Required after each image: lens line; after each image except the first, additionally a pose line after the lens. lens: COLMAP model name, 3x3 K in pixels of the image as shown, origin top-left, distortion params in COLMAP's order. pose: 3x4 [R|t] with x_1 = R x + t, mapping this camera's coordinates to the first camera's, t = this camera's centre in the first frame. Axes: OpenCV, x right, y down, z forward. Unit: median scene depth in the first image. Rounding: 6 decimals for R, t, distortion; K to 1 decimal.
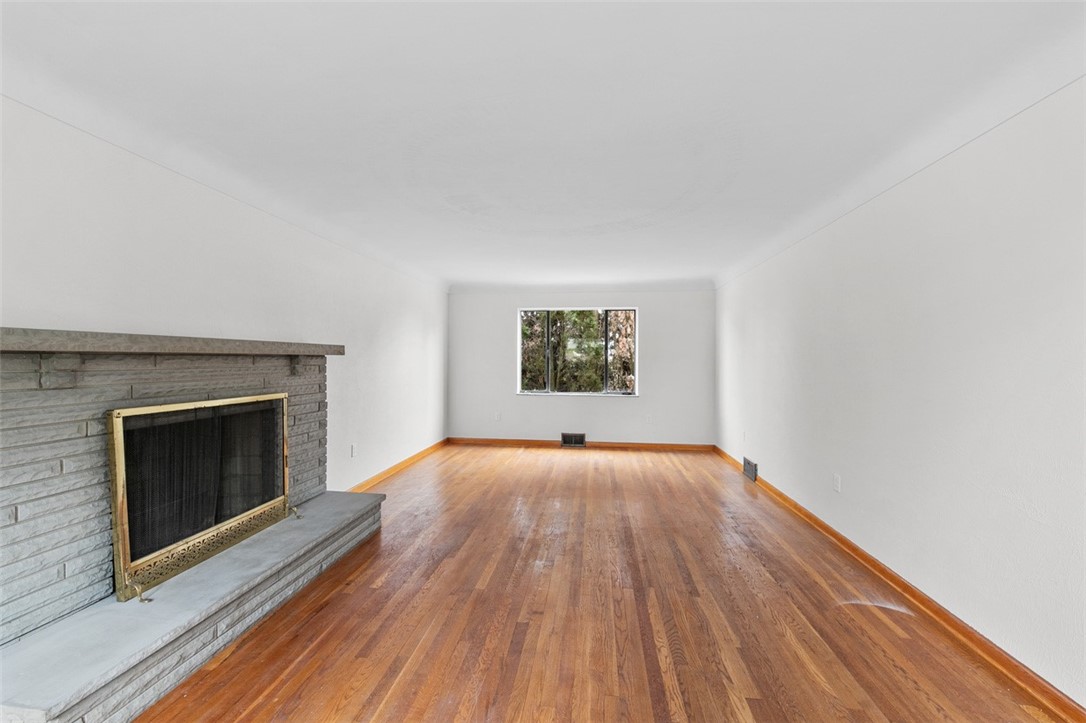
lens RADIAL K [[422.7, 0, 542.8], [0, 422.7, 361.1], [0, 0, 1]] dist [0.007757, -0.004121]
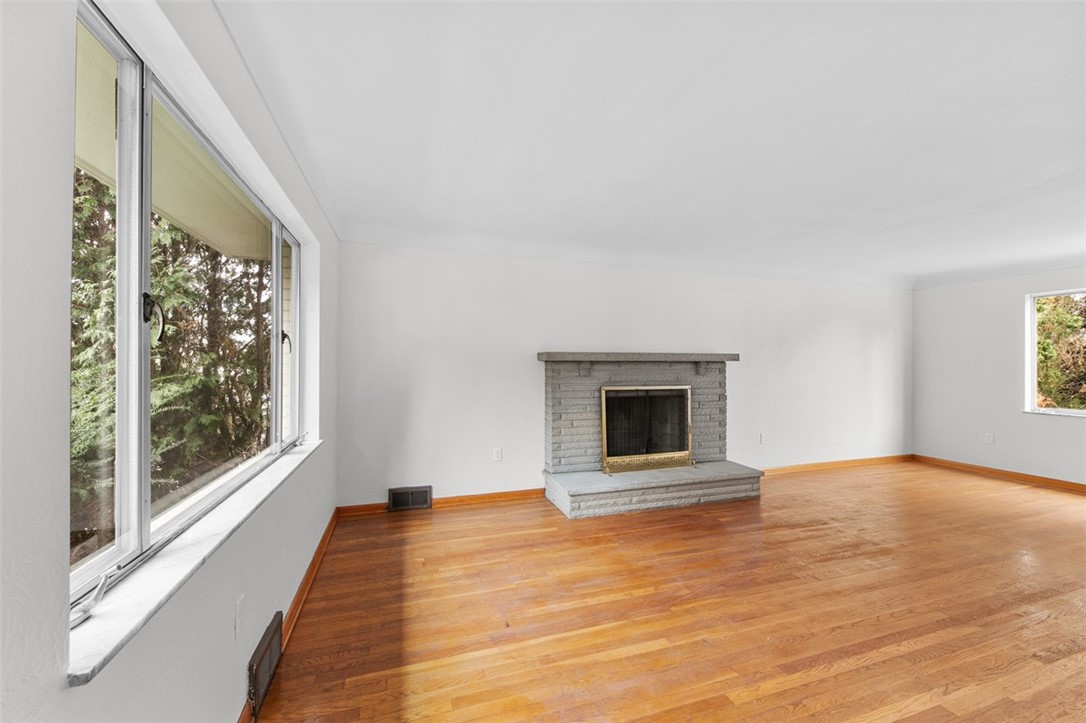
lens RADIAL K [[422.7, 0, 544.9], [0, 422.7, 363.1], [0, 0, 1]] dist [0.007757, -0.004121]
pose [[0.433957, -0.002544, -0.900930, 0.638788], [-0.004608, 0.999977, -0.005043, 0.002530], [0.900922, 0.006340, 0.433935, -0.175833]]
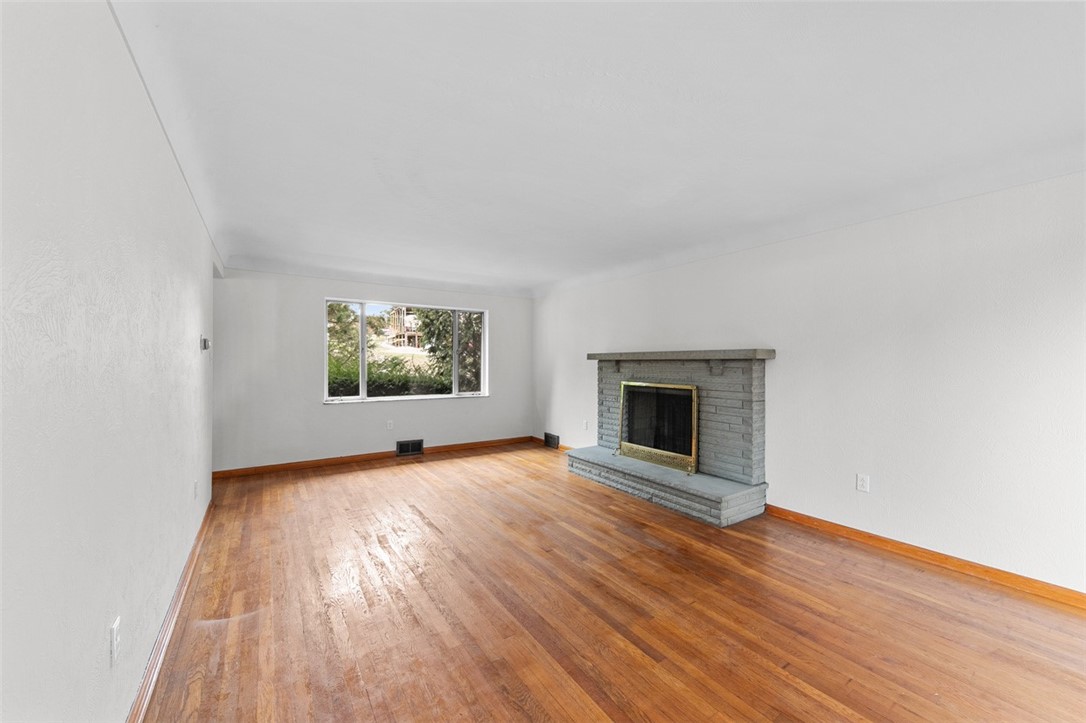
lens RADIAL K [[422.7, 0, 547.1], [0, 422.7, 361.0], [0, 0, 1]] dist [0.007757, -0.004121]
pose [[-0.752242, -0.009996, -0.658811, 0.798921], [-0.011203, 0.999934, -0.002380, -0.000170], [0.658791, 0.005590, -0.752305, 1.972565]]
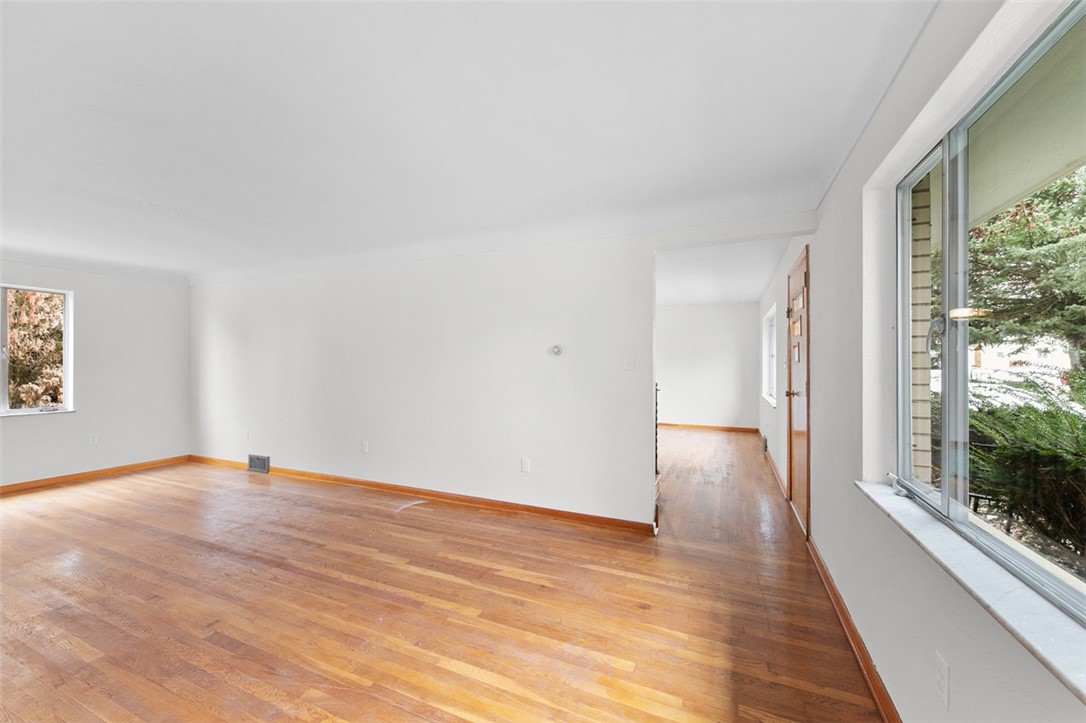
lens RADIAL K [[422.7, 0, 544.7], [0, 422.7, 361.5], [0, 0, 1]] dist [0.007757, -0.004121]
pose [[0.285832, -0.001059, 0.958279, -0.640560], [0.001732, 0.999998, 0.000588, -0.006811], [-0.958278, 0.001492, 0.285833, -0.010113]]
